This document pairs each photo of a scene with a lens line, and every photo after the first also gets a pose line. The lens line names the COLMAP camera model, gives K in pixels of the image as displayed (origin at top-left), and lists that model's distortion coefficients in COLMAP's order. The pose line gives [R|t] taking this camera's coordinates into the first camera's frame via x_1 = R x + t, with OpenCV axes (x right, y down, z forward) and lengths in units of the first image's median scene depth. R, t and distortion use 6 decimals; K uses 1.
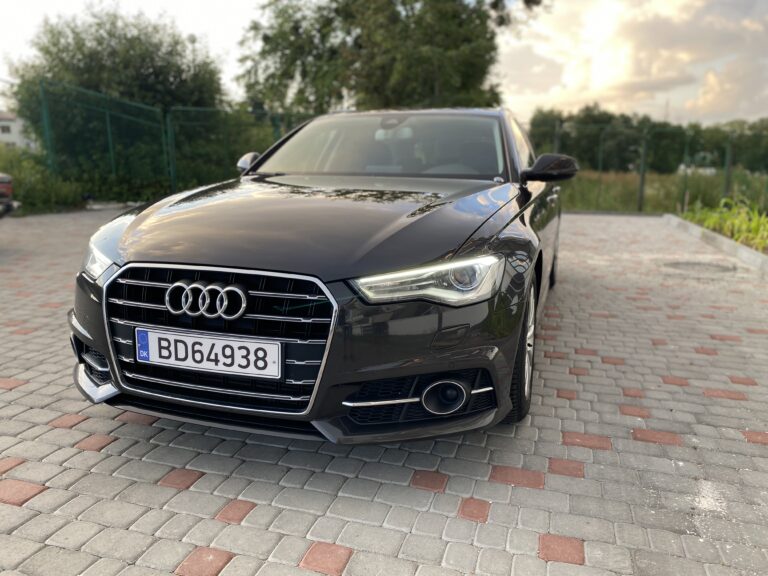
lens RADIAL K [[586.0, 0, 385.8], [0, 586.0, 287.6], [0, 0, 1]] dist [0.014860, -0.015532]
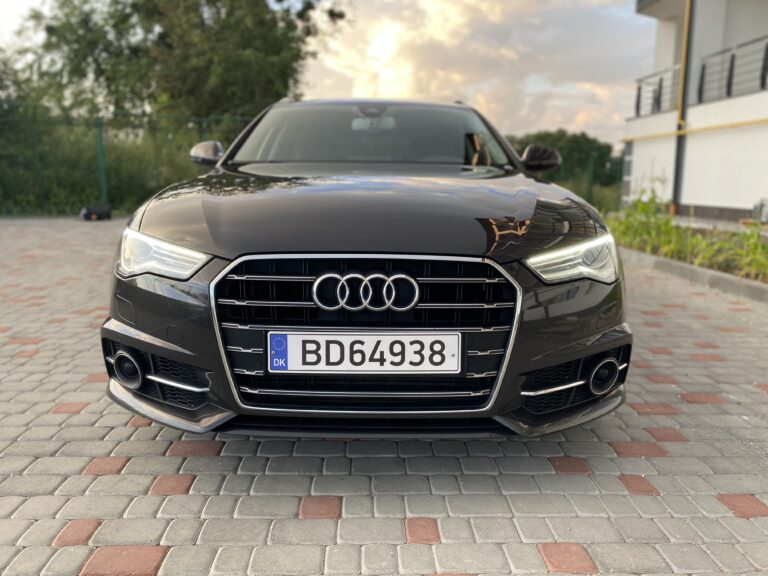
lens RADIAL K [[586.0, 0, 377.6], [0, 586.0, 284.3], [0, 0, 1]] dist [0.014860, -0.015532]
pose [[0.949923, -0.054771, 0.307648, -0.530873], [0.060984, 0.998082, -0.010610, 0.020070], [-0.306477, 0.028840, 0.951441, 0.166760]]
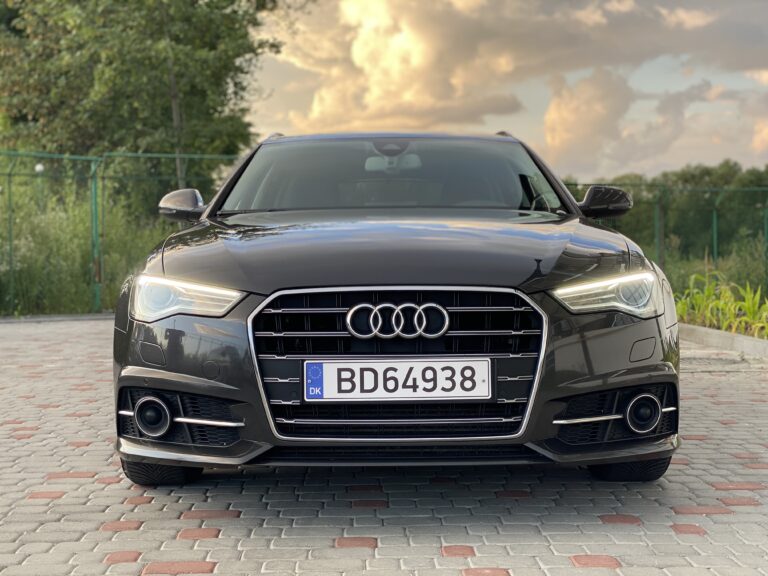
lens RADIAL K [[1134.1, 0, 395.6], [0, 1134.1, 282.8], [0, 0, 1]] dist [0.096310, 0.000000]
pose [[0.947324, -0.024326, 0.319352, -0.828951], [0.081713, 0.982470, -0.167556, 0.245527], [-0.309678, 0.184825, 0.932705, -0.611965]]
